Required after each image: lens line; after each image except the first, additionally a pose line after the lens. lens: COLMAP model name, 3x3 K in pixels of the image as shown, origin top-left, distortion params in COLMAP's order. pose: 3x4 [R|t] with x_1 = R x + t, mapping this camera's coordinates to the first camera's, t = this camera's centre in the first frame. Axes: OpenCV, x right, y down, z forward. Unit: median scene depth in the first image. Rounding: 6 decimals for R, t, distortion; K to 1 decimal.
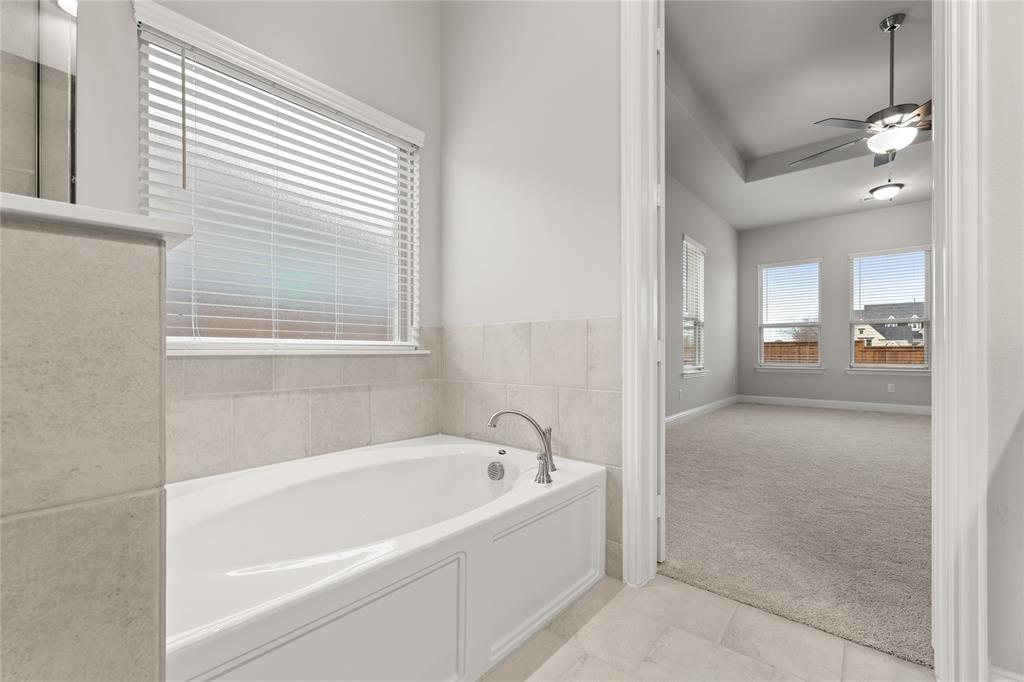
lens RADIAL K [[423.3, 0, 493.9], [0, 423.3, 344.0], [0, 0, 1]] dist [-0.001368, -0.000740]
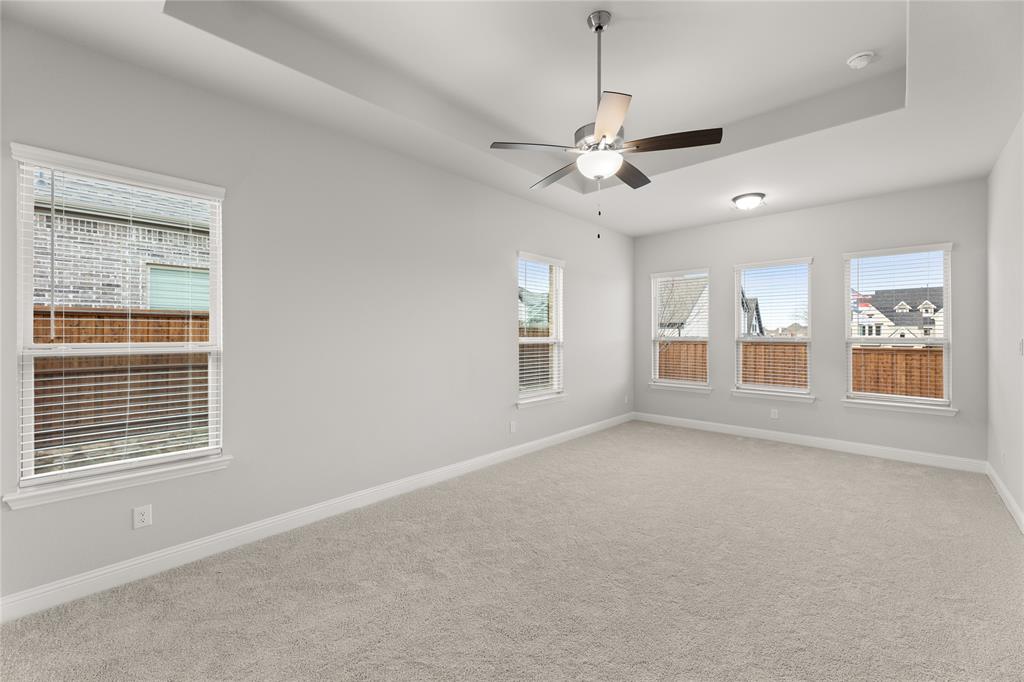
lens RADIAL K [[423.3, 0, 517.9], [0, 423.3, 325.9], [0, 0, 1]] dist [-0.001368, -0.000740]
pose [[0.999974, 0.000649, -0.007244, 0.405085], [-0.000628, 0.999996, 0.002886, -0.088261], [0.007246, -0.002881, 0.999970, 0.090391]]
